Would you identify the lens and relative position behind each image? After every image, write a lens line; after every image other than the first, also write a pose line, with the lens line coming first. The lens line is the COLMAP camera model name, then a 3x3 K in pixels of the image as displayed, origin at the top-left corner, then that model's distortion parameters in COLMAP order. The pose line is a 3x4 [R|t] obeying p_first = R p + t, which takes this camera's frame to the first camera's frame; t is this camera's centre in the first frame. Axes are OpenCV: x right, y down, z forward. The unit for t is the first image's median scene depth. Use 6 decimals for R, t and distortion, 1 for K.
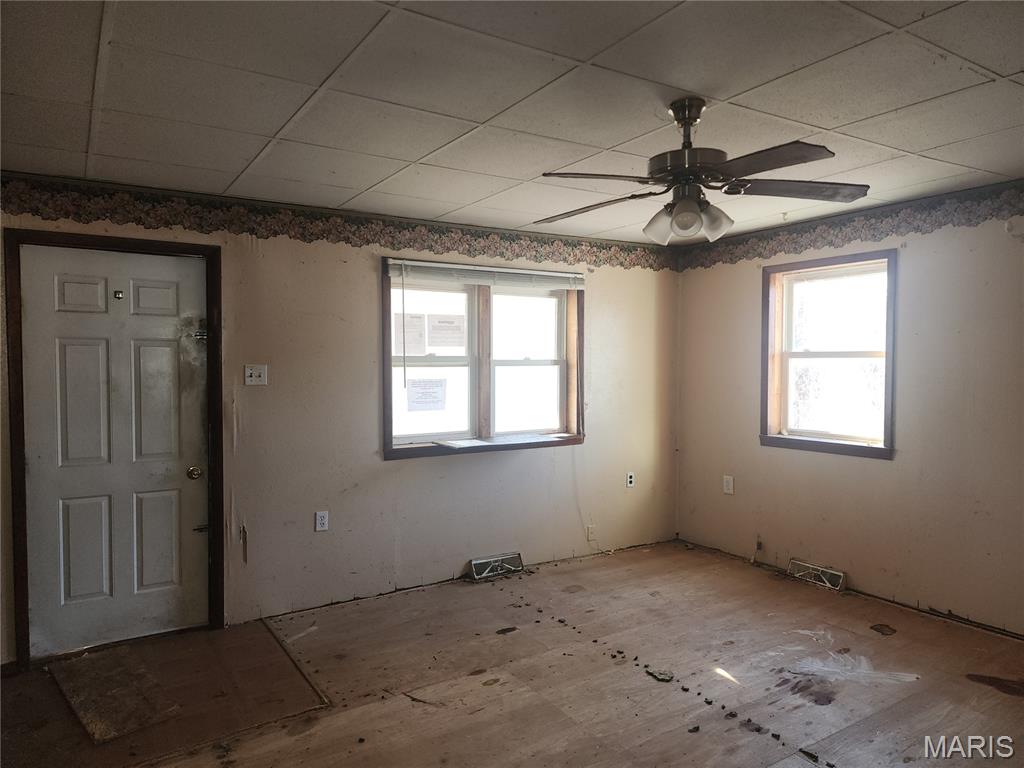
lens RADIAL K [[695.4, 0, 517.9], [0, 695.4, 391.9], [0, 0, 1]] dist [0.081059, -0.065538]
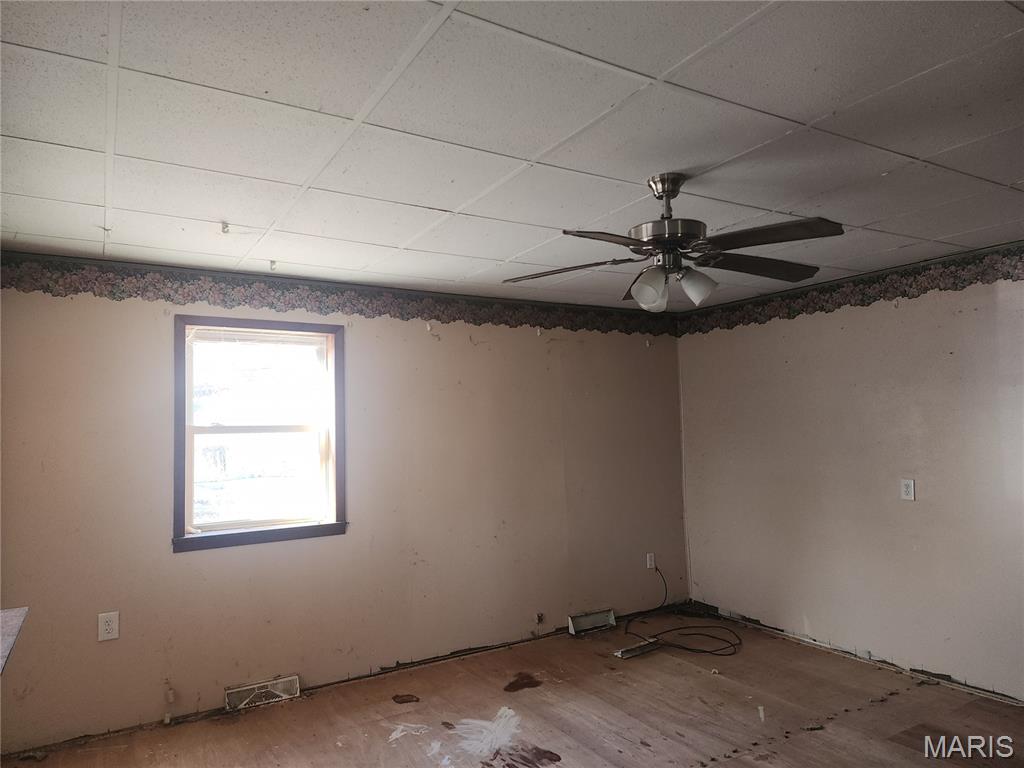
lens RADIAL K [[695.4, 0, 506.3], [0, 695.4, 392.5], [0, 0, 1]] dist [0.081059, -0.065538]
pose [[0.018052, 0.058673, 0.998114, -1.004815], [0.064726, 0.996114, -0.059726, -0.061732], [-0.997740, 0.065682, 0.014184, 1.597746]]
